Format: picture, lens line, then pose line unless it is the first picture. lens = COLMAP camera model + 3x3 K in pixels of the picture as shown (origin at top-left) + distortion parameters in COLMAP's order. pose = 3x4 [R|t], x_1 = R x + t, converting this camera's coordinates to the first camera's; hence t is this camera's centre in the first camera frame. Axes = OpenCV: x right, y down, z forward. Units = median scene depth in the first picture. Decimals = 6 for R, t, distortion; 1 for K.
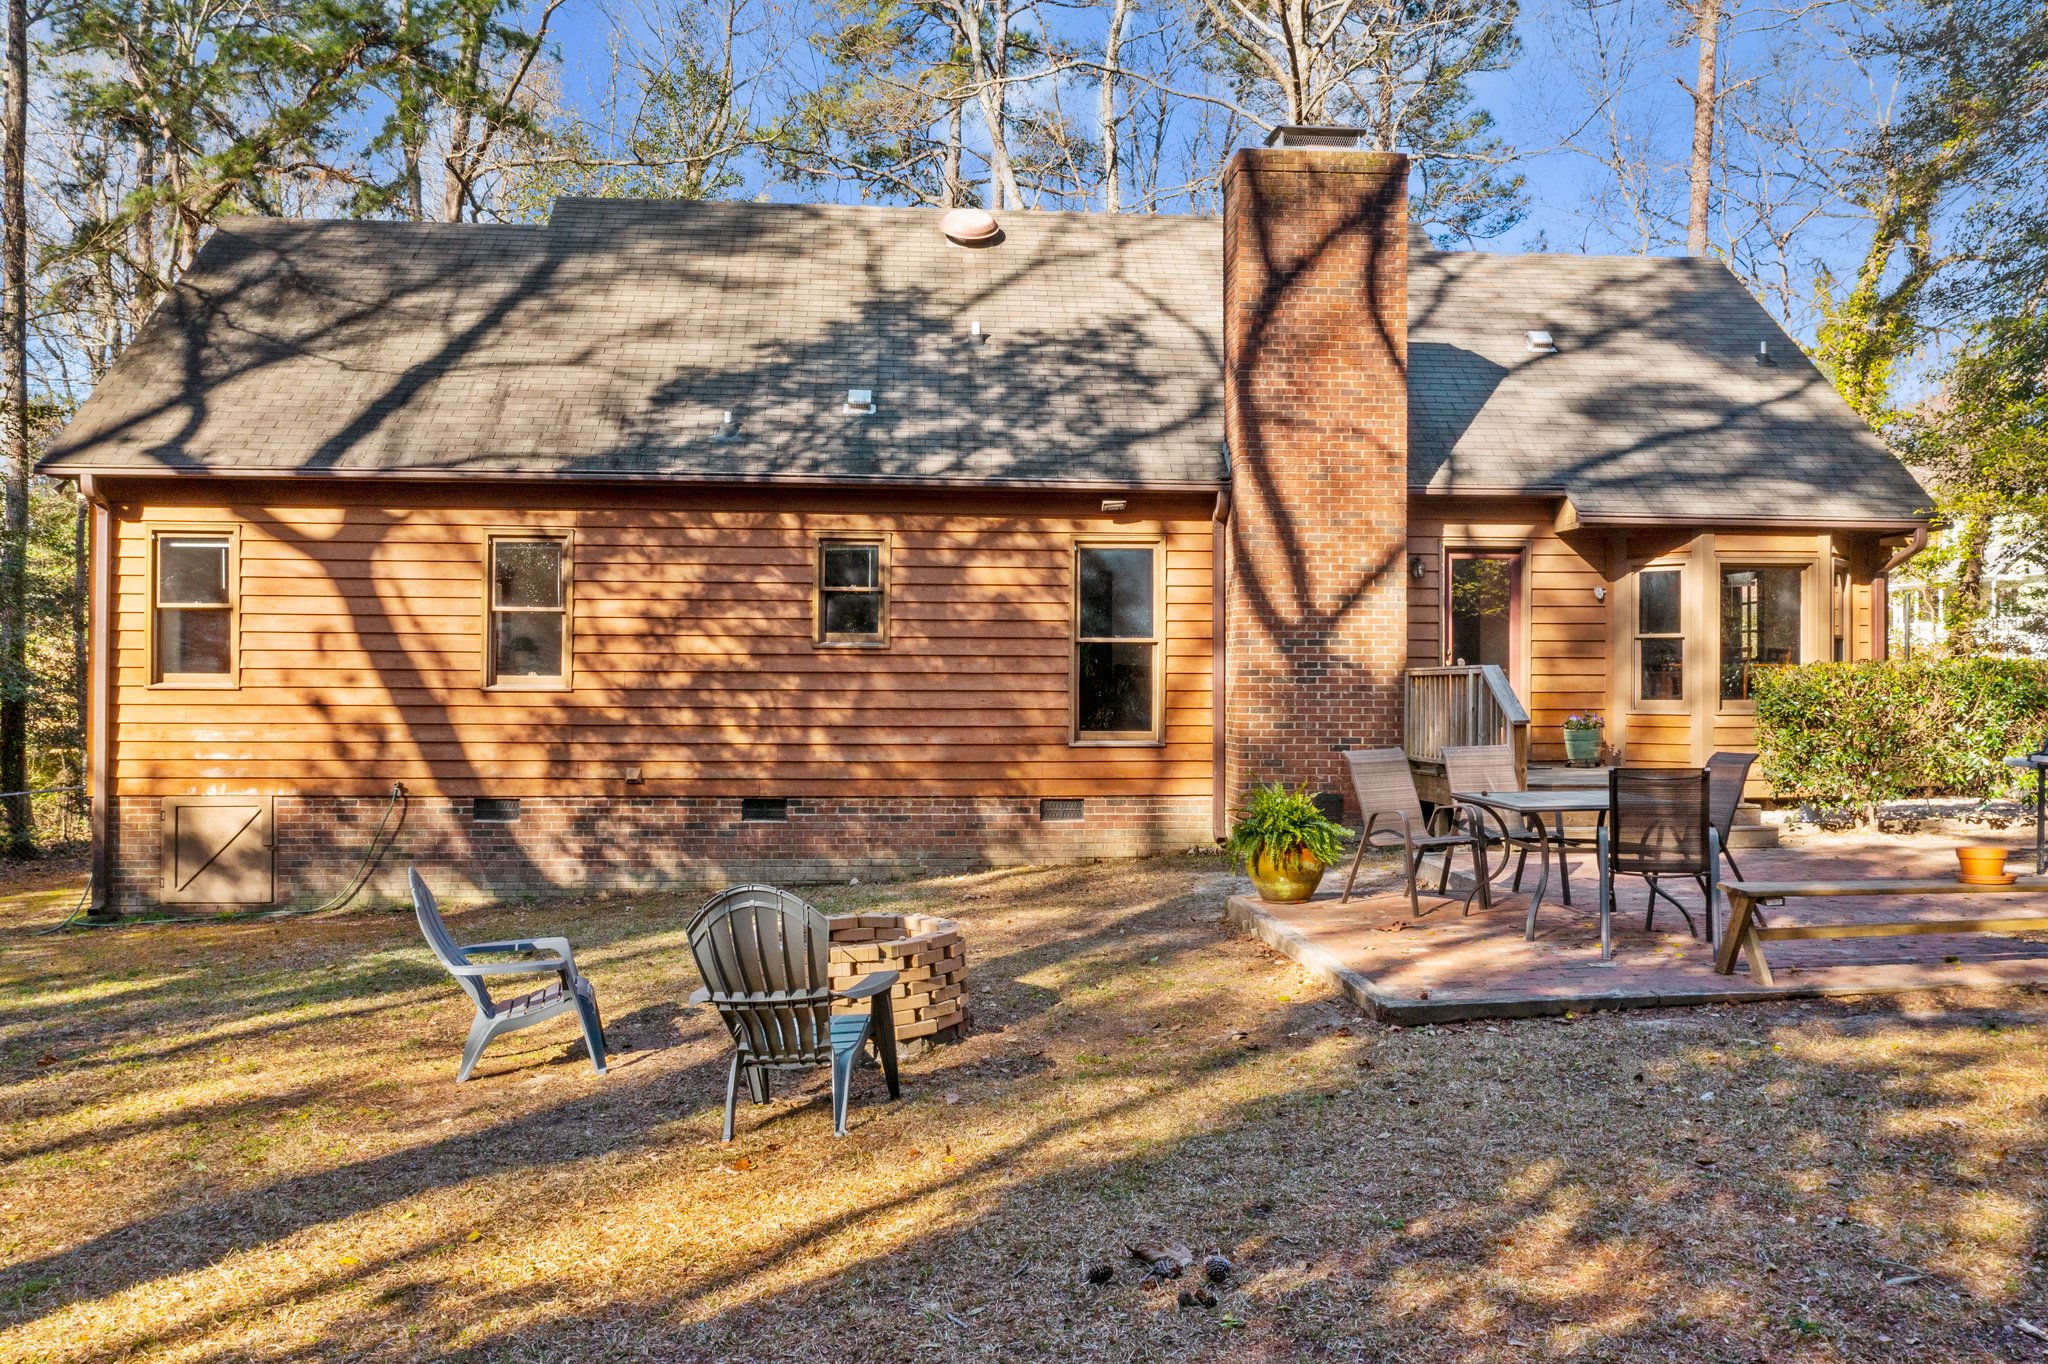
lens RADIAL K [[1618.2, 0, 1024.0], [0, 1618.2, 682.0], [0, 0, 1]] dist [0.005274, 0.002651]
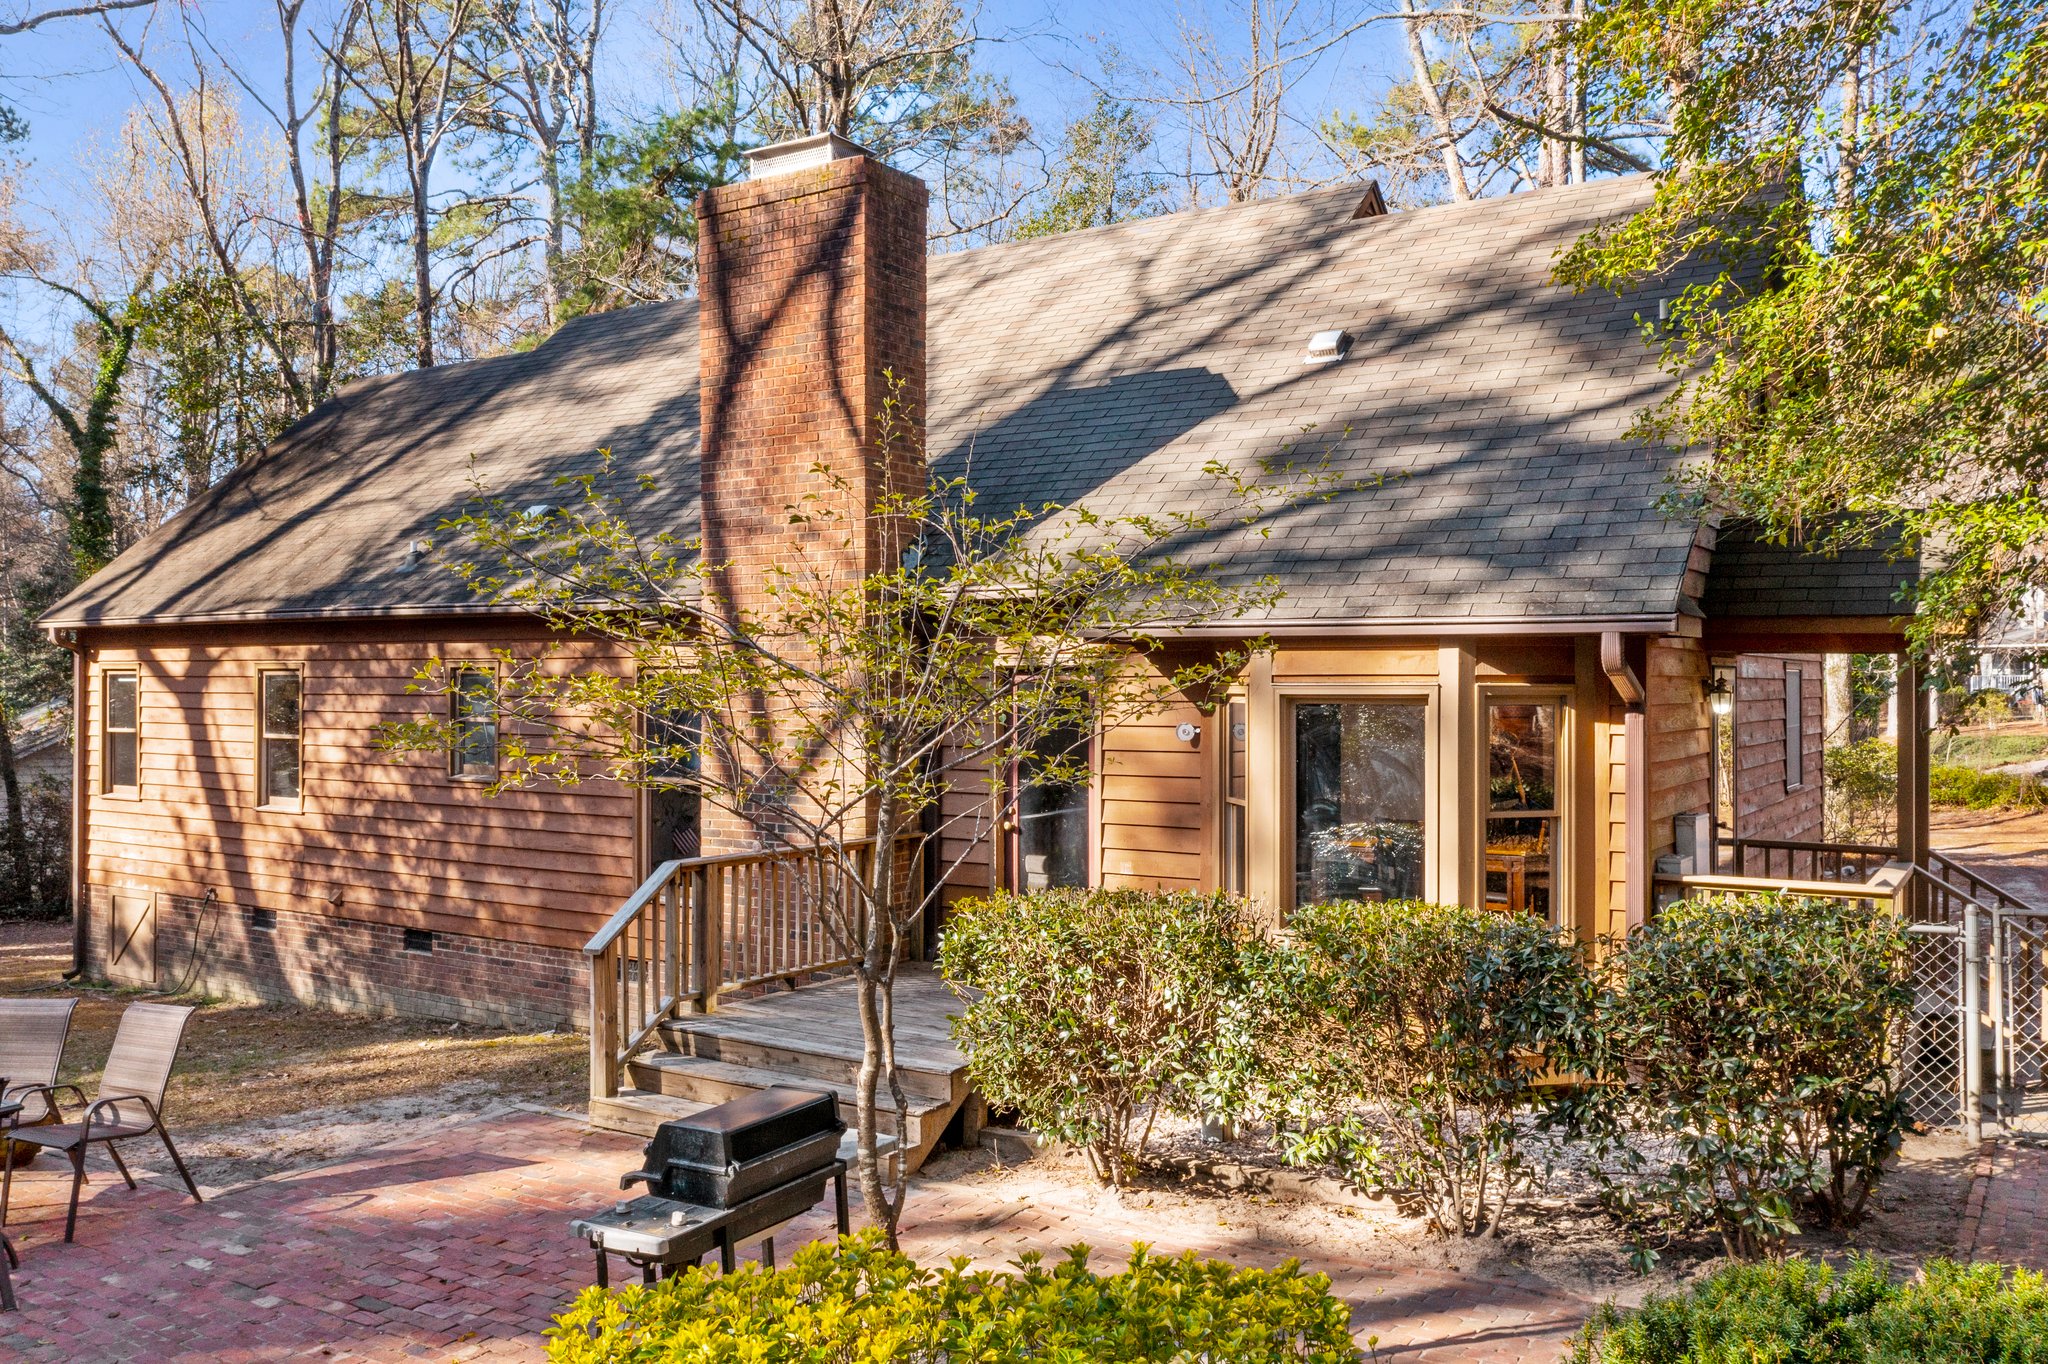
lens RADIAL K [[1618.2, 0, 1024.0], [0, 1618.2, 682.0], [0, 0, 1]] dist [0.005274, 0.002651]
pose [[0.815902, -0.004837, -0.578170, 0.716289], [0.013979, 0.999838, 0.011362, -0.087693], [0.578021, -0.017353, 0.815837, 0.409838]]
